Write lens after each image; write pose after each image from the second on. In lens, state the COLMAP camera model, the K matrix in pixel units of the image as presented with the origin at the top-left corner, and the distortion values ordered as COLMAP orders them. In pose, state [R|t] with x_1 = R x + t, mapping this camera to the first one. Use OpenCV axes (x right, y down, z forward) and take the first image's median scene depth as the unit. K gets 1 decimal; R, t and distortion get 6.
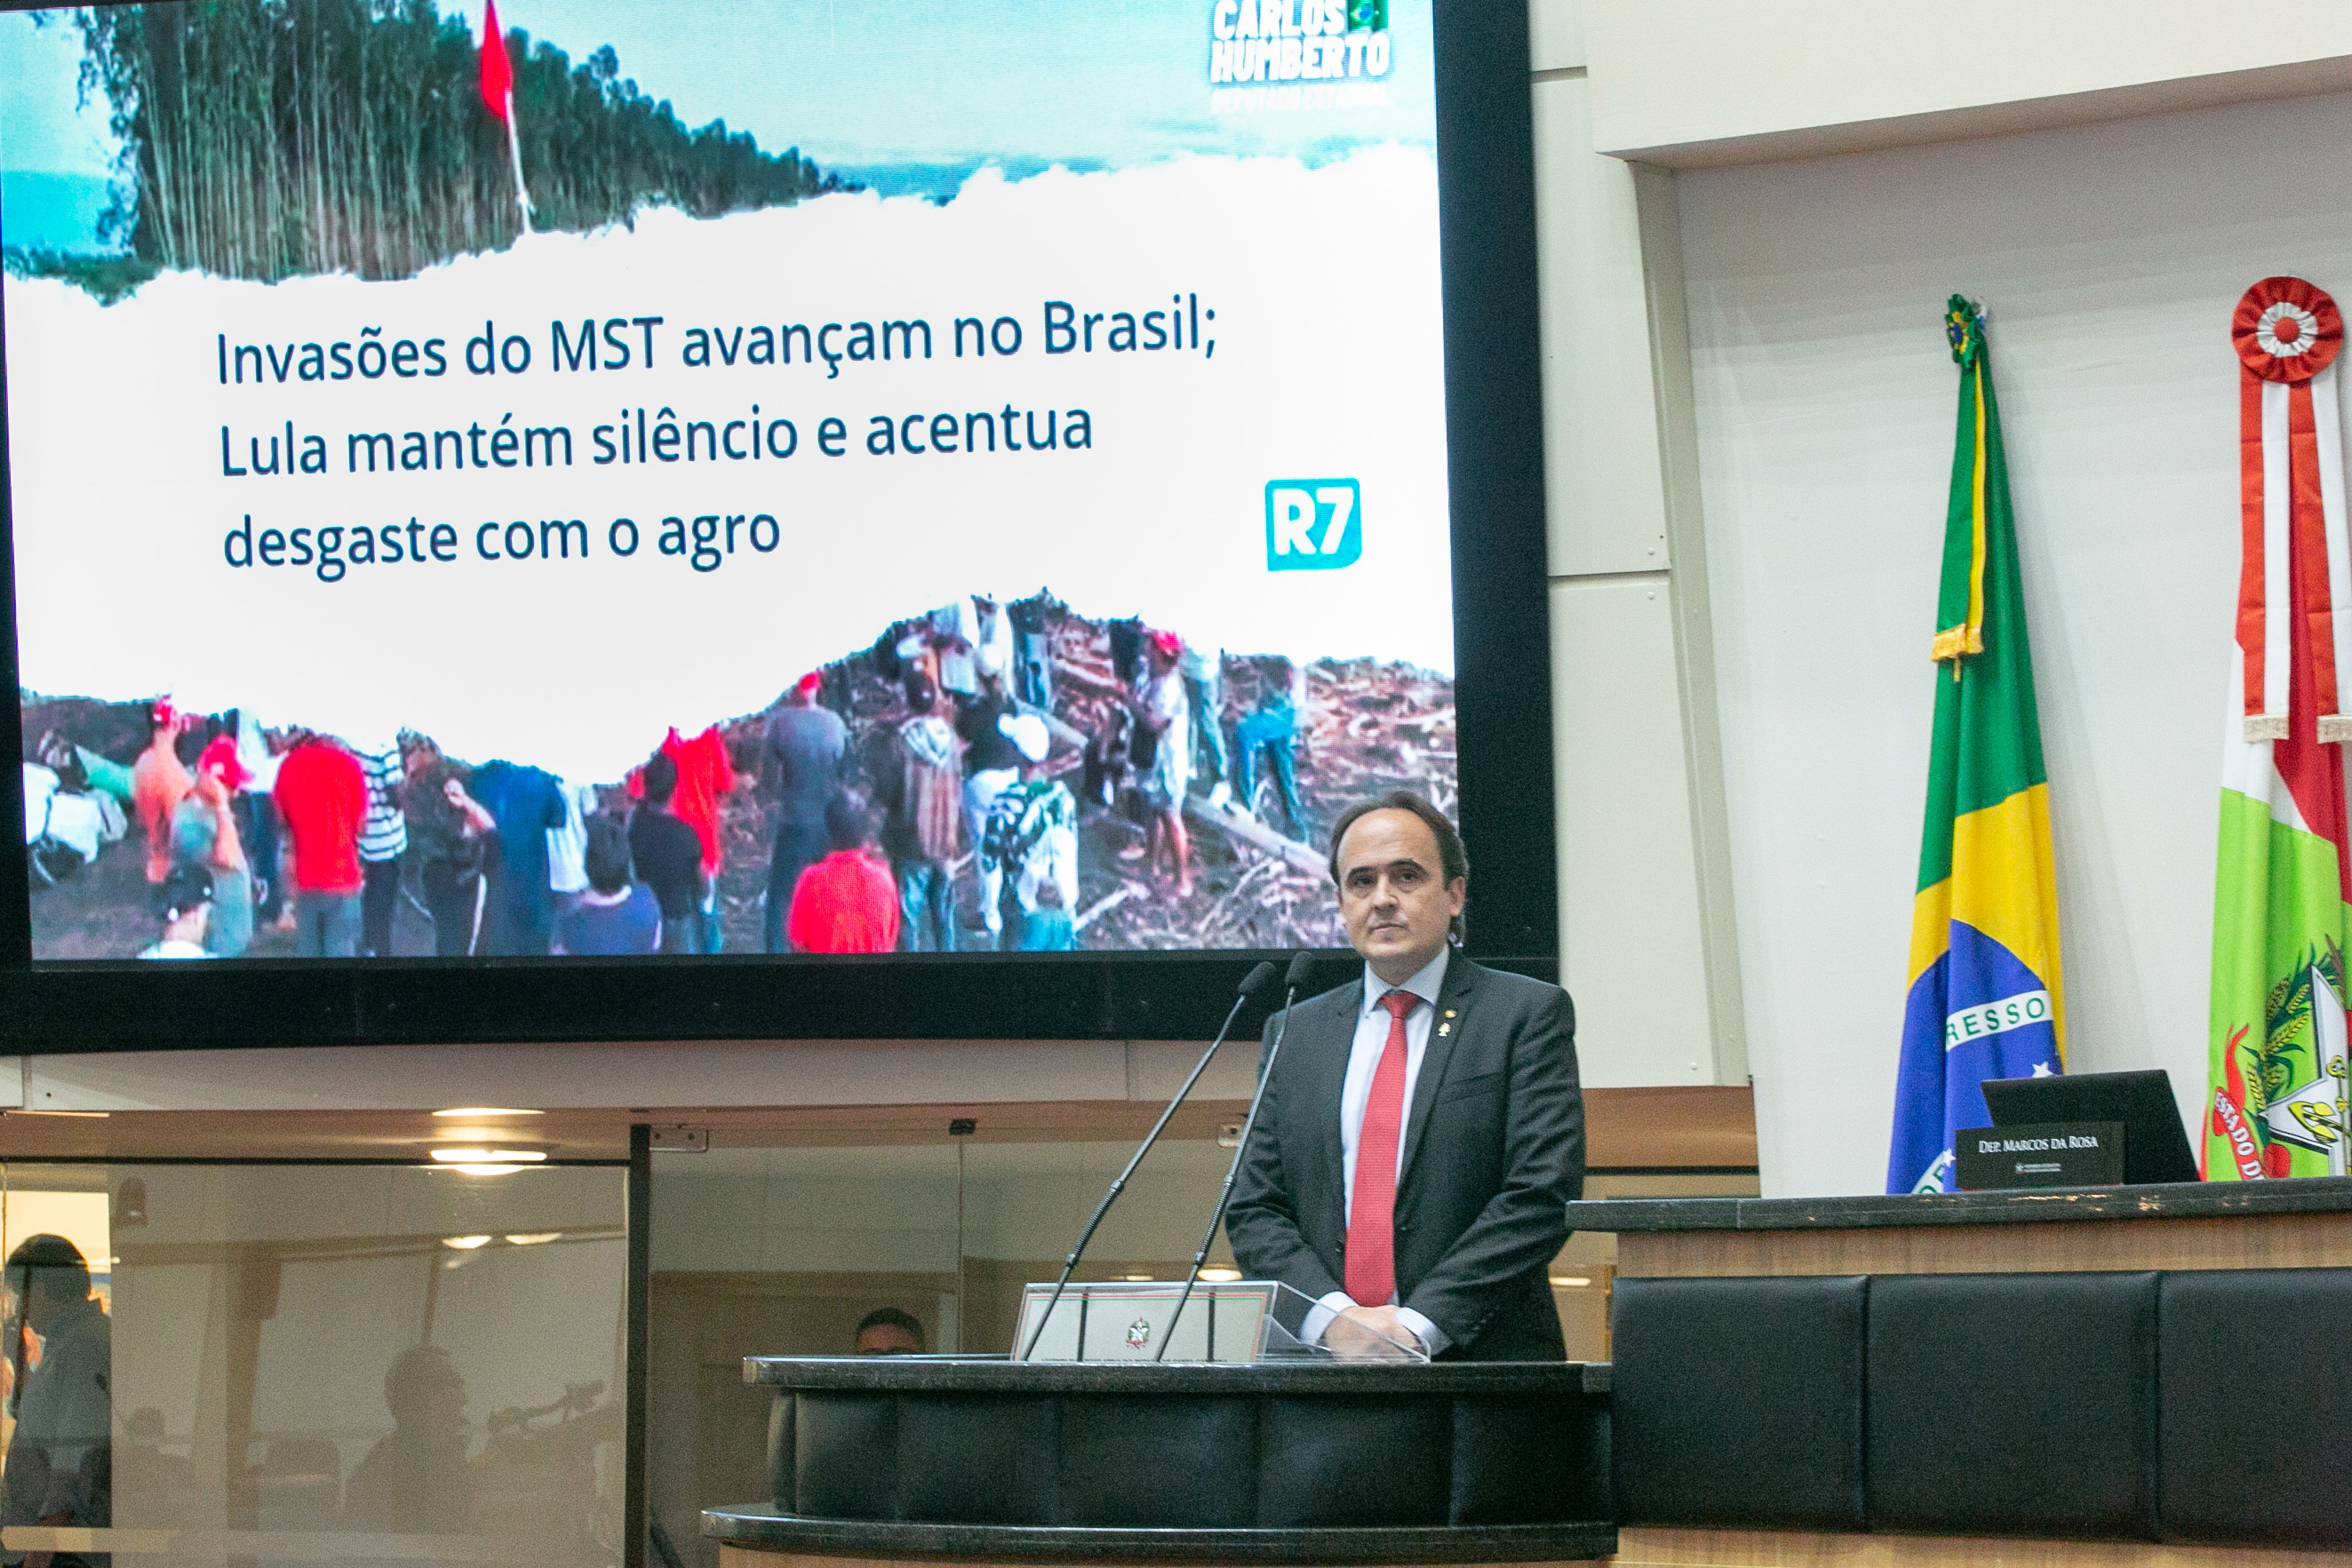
lens RADIAL K [[5831.3, 0, 1176.0], [0, 5831.3, 784.0], [0, 0, 1]] dist [0.022250, 3.535397]
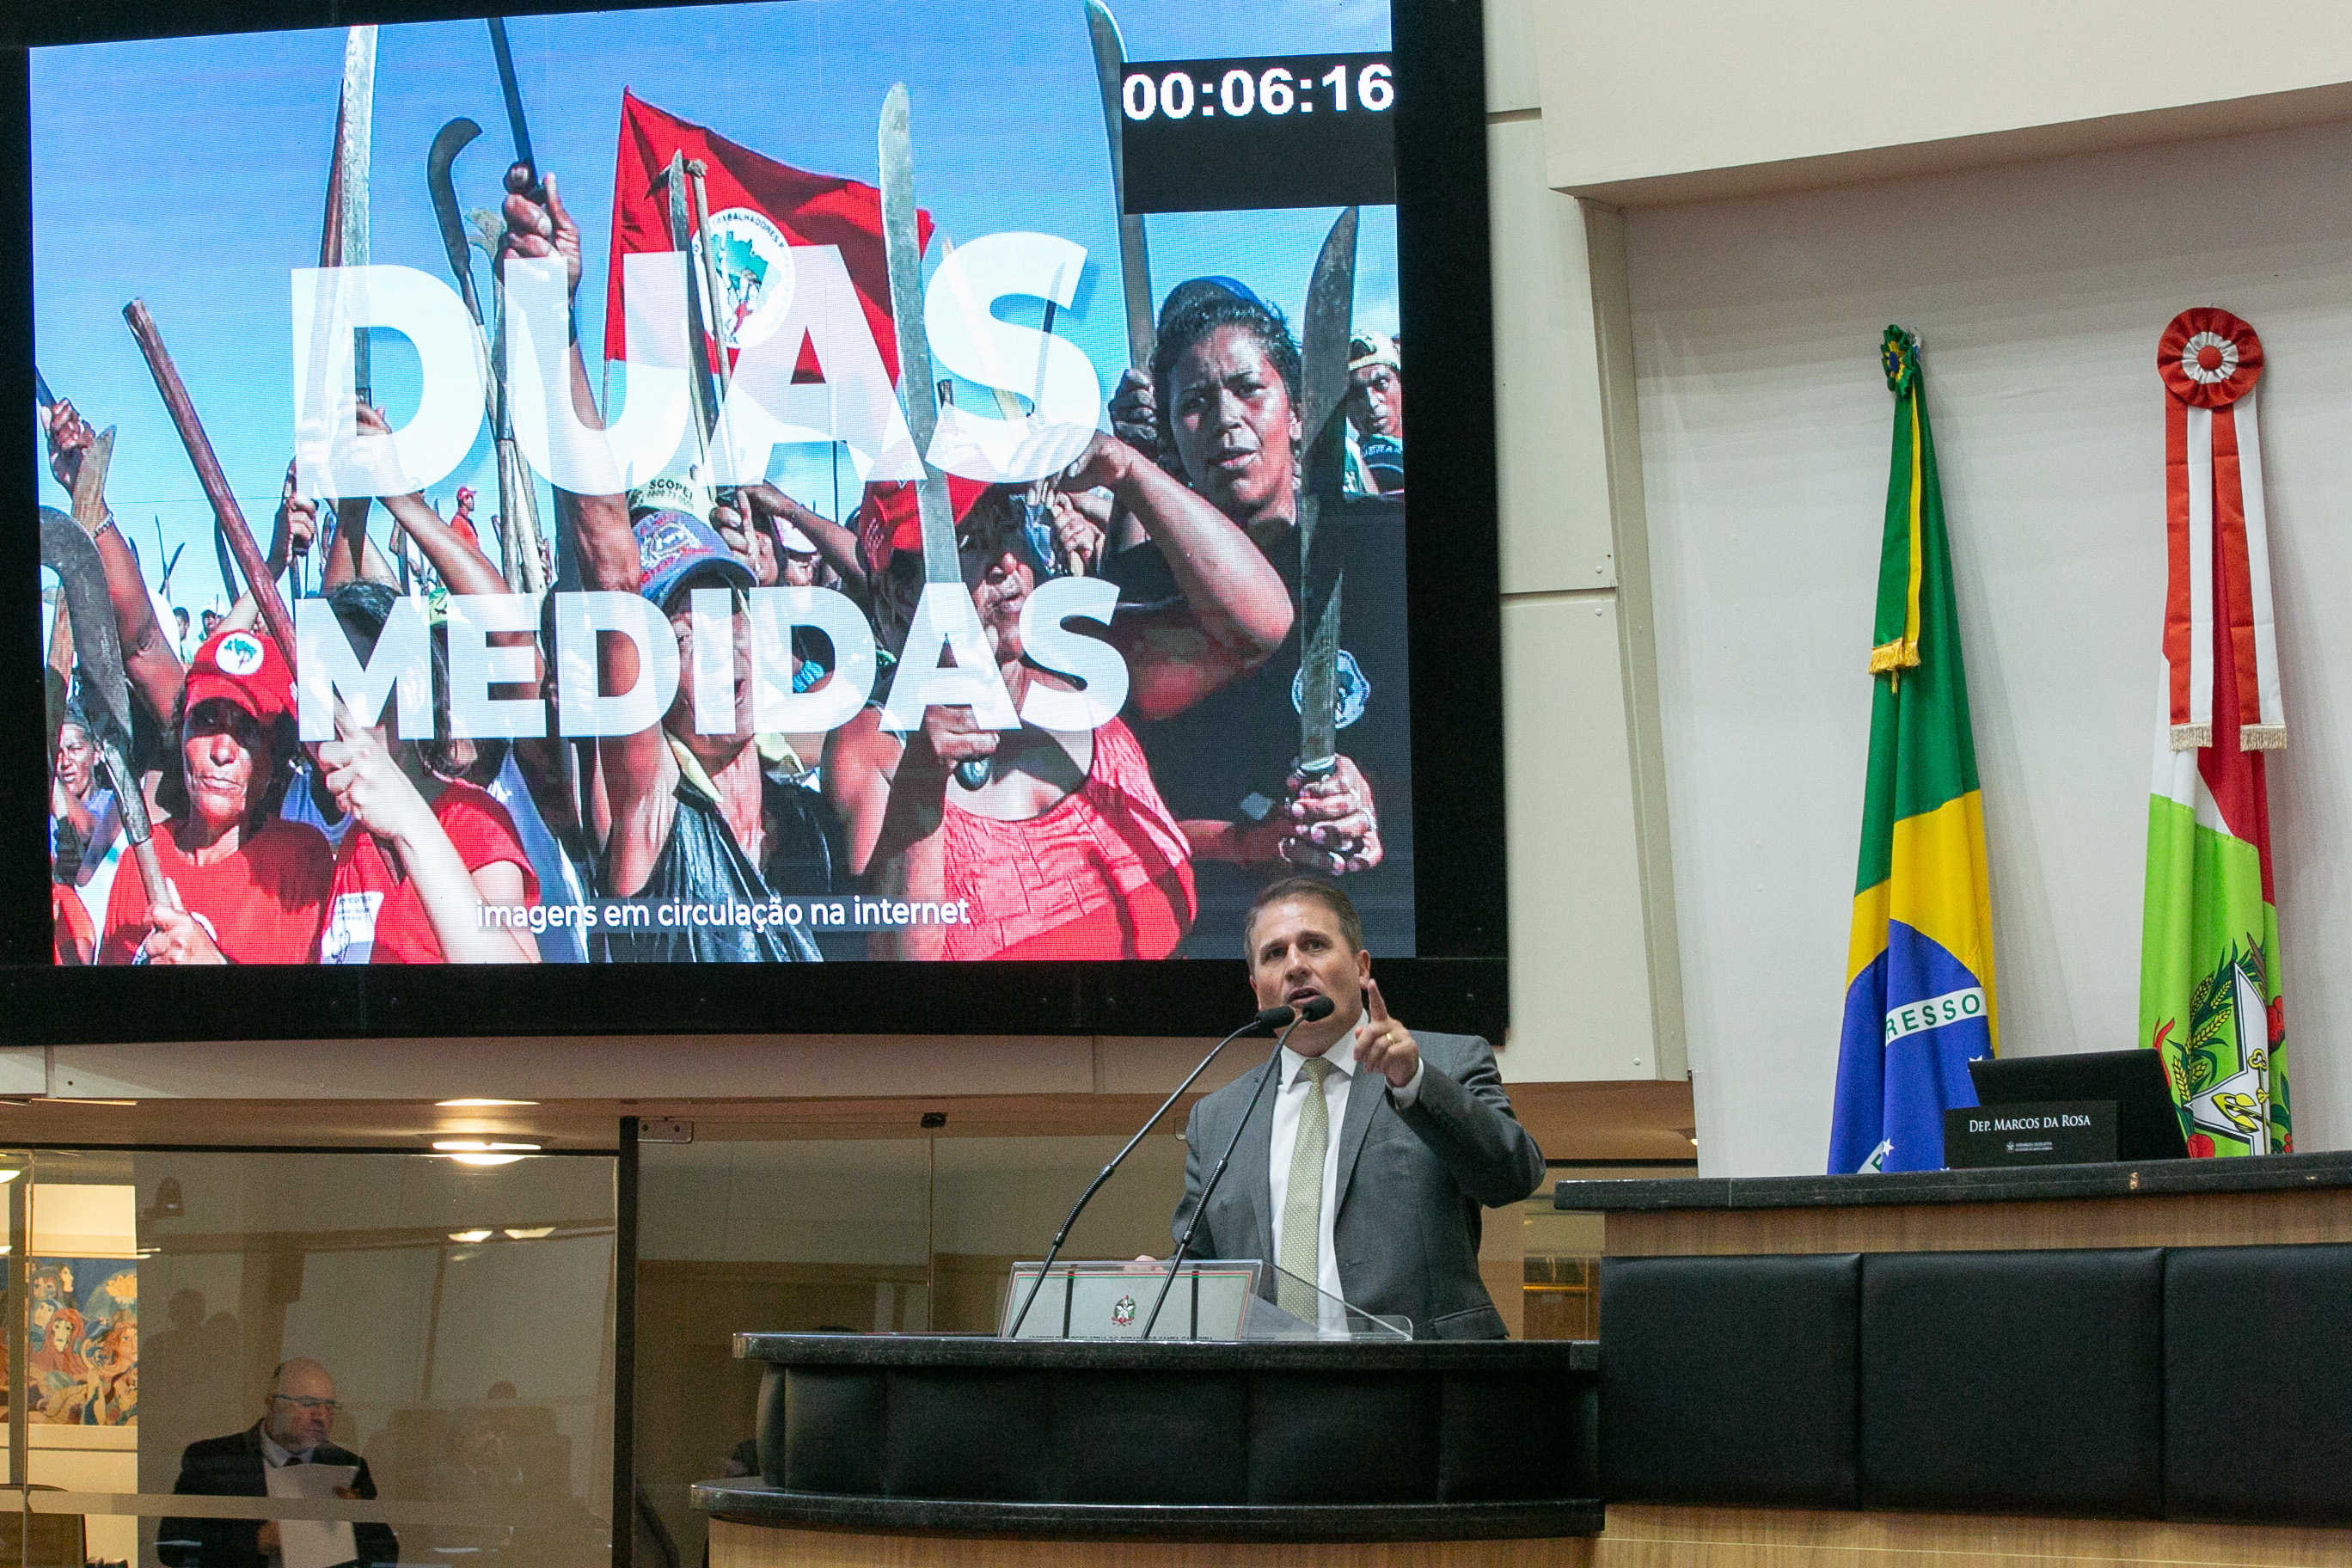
lens RADIAL K [[4971.6, 0, 1176.0], [0, 4971.6, 784.0], [0, 0, 1]] dist [0.009378, 0.197041]
pose [[0.999810, 0.005807, 0.018623, -0.011827], [-0.005534, 0.999877, -0.014673, 0.012952], [-0.018706, 0.014567, 0.999719, 0.114905]]
